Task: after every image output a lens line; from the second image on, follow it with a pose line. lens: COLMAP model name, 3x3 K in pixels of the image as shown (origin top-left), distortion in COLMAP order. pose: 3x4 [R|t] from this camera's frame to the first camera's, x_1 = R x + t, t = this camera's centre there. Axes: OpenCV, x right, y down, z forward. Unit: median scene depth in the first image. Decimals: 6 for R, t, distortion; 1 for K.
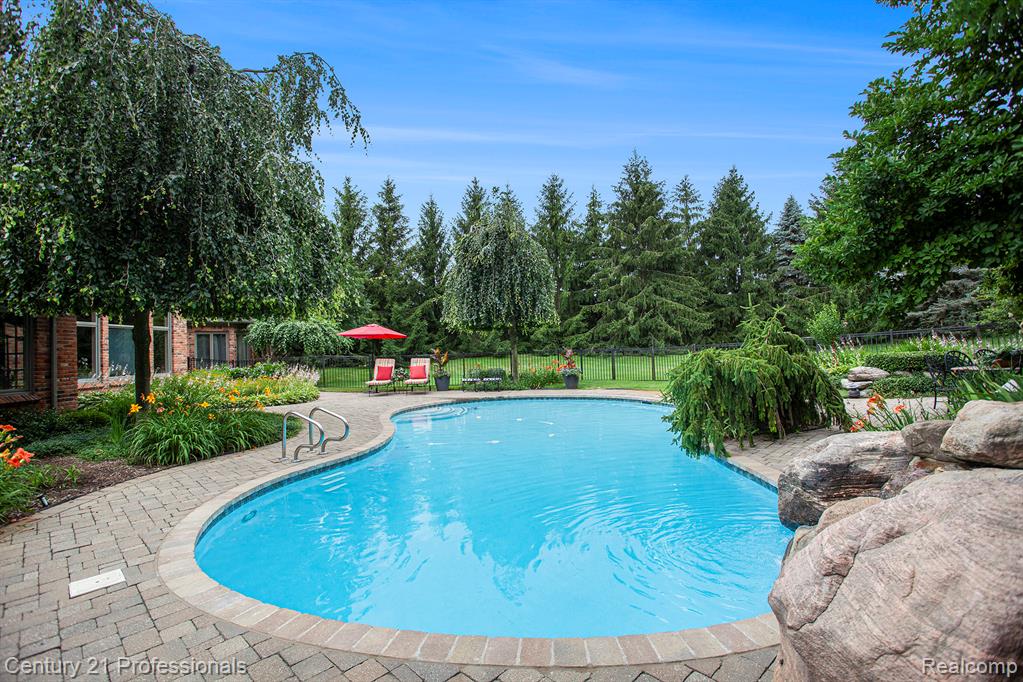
lens RADIAL K [[495.1, 0, 511.2], [0, 495.1, 332.6], [0, 0, 1]] dist [-0.002883, -0.000175]
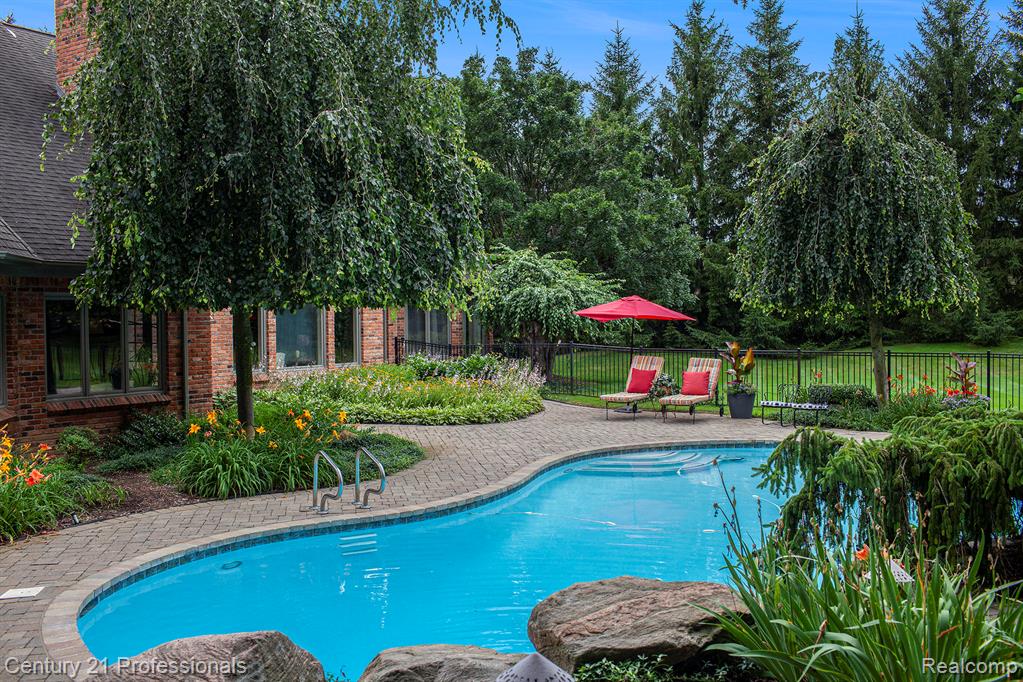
lens RADIAL K [[940.1, 0, 511.5], [0, 940.1, 341.0], [0, 0, 1]] dist [-0.014121, 0.000709]
pose [[0.858675, 0.039853, -0.510969, 0.205775], [-0.008291, 0.997922, 0.063900, -0.041017], [0.512454, -0.050633, 0.857221, -0.048007]]
